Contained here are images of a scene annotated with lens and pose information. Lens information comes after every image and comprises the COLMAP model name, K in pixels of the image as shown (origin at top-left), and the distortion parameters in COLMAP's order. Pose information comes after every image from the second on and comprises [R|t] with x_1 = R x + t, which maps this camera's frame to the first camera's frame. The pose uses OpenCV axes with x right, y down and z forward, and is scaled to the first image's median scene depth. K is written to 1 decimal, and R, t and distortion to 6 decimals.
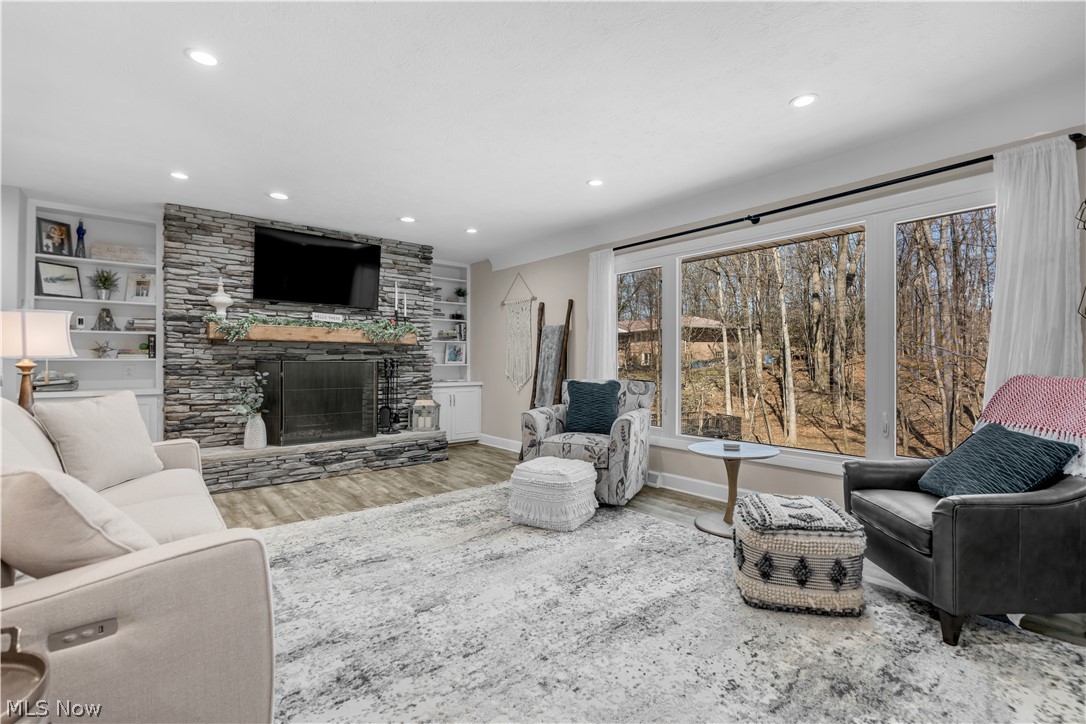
lens RADIAL K [[489.4, 0, 545.2], [0, 489.4, 358.3], [0, 0, 1]] dist [-0.002828, 0.000437]
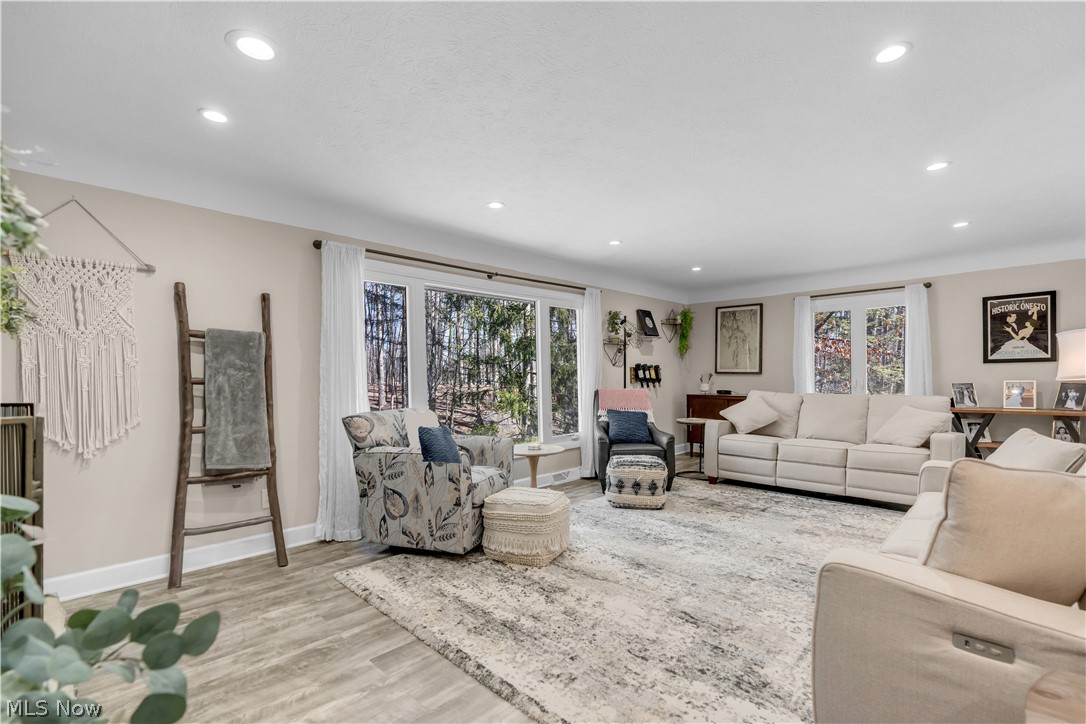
lens RADIAL K [[496.0, 0, 541.9], [0, 496.0, 380.3], [0, 0, 1]] dist [-0.001346, 0.000050]
pose [[-0.110622, -0.000642, 0.993862, -1.178626], [0.006161, 0.999980, 0.001331, -0.009505], [-0.993843, 0.006270, -0.110616, 1.337100]]
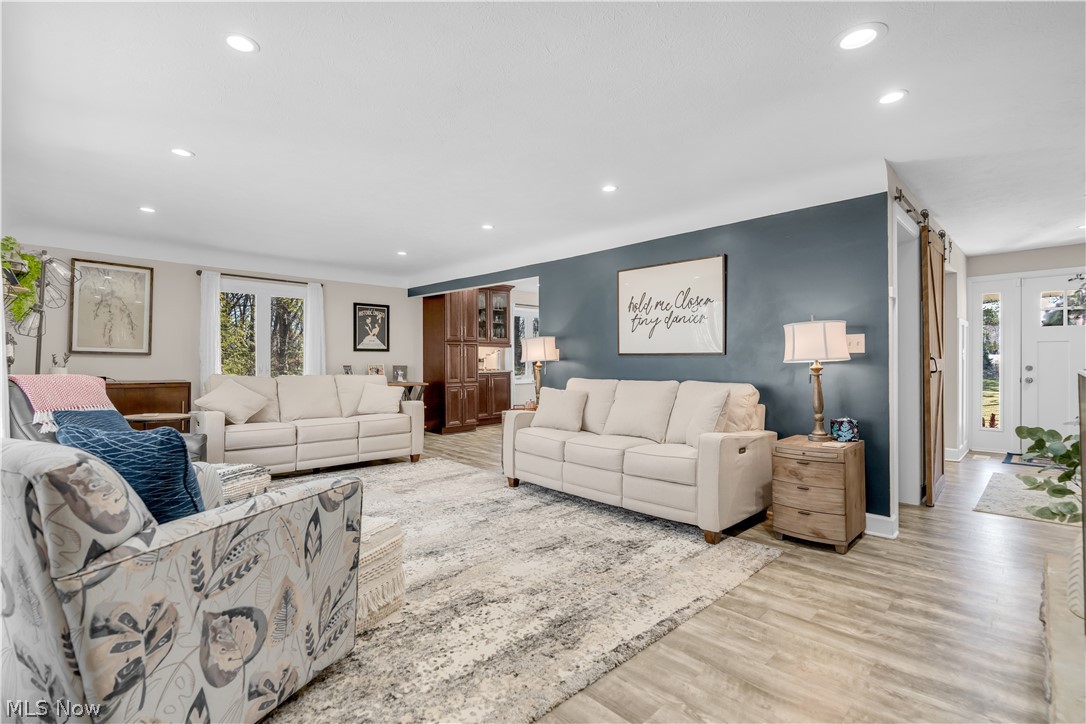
lens RADIAL K [[489.4, 0, 545.2], [0, 489.4, 358.3], [0, 0, 1]] dist [-0.002828, 0.000437]
pose [[-0.996875, -0.000431, -0.078998, -0.256491], [0.000448, 0.999938, -0.011118, 0.003868], [0.078998, -0.011119, -0.996813, 2.062282]]
